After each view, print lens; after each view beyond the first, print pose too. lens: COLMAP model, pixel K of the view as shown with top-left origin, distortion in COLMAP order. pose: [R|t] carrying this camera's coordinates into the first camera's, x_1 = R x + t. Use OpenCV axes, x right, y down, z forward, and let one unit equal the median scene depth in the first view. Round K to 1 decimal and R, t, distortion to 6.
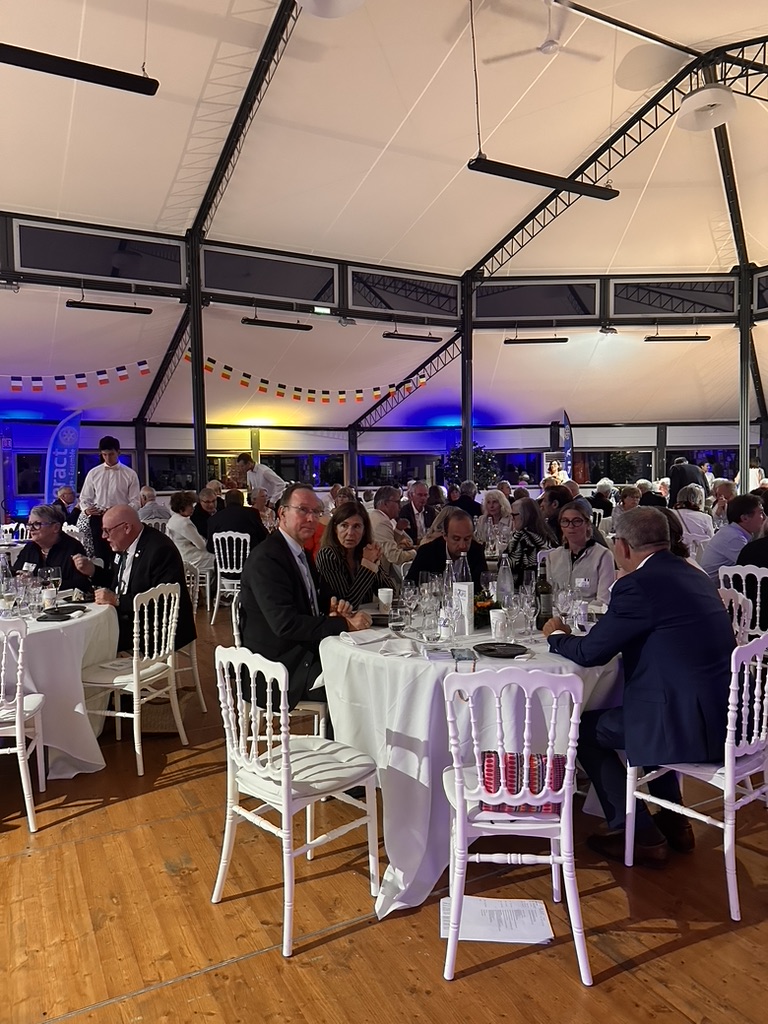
lens RADIAL K [[717.0, 0, 381.5], [0, 717.0, 521.0], [0, 0, 1]] dist [0.038412, -0.051190]
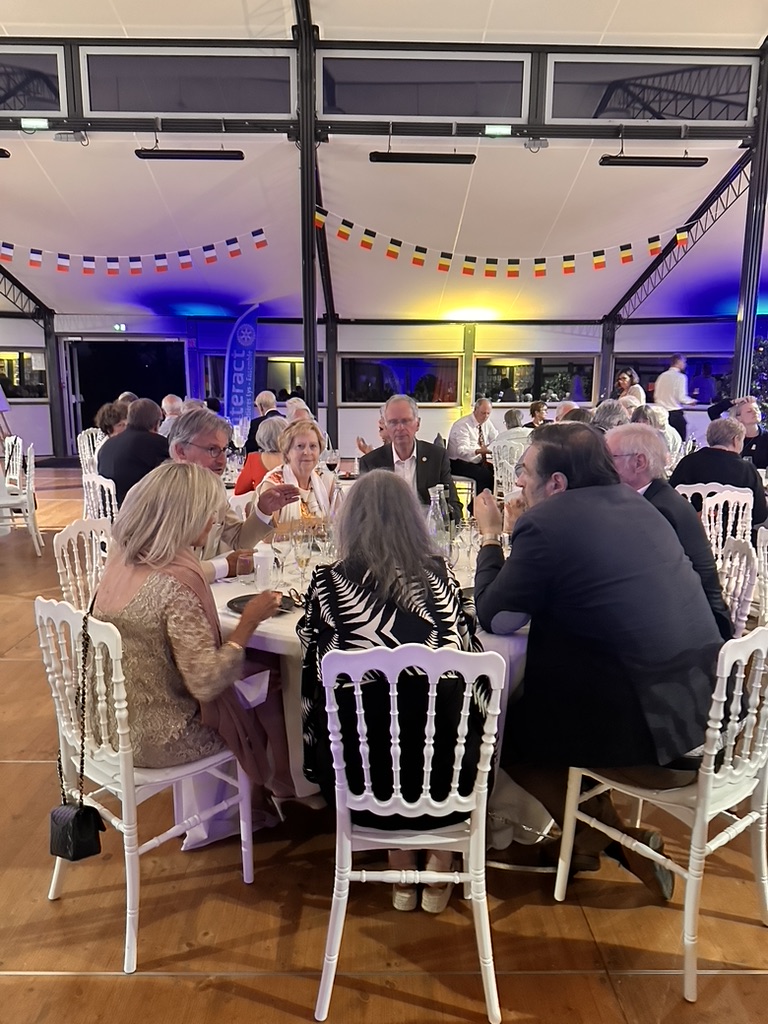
lens RADIAL K [[717.0, 0, 380.3], [0, 717.0, 509.9], [0, 0, 1]] dist [0.038412, -0.051190]
pose [[0.888293, 0.093329, -0.449694, 0.141167], [-0.045687, 0.992235, 0.115680, -0.017299], [0.456999, -0.082213, 0.885660, 0.310623]]
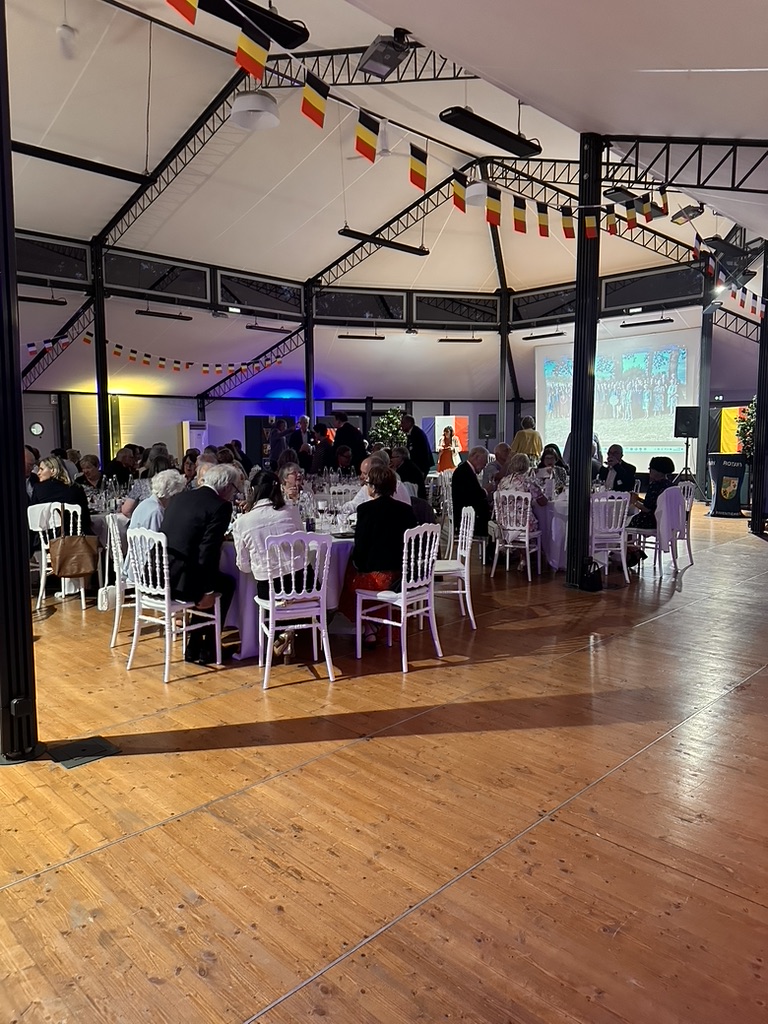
lens RADIAL K [[717.0, 0, 379.2], [0, 717.0, 507.4], [0, 0, 1]] dist [0.038412, -0.051190]
pose [[0.956389, -0.020524, 0.291374, -0.143661], [0.010227, 0.999270, 0.036821, 0.013710], [-0.291917, -0.032236, 0.955900, -0.276832]]
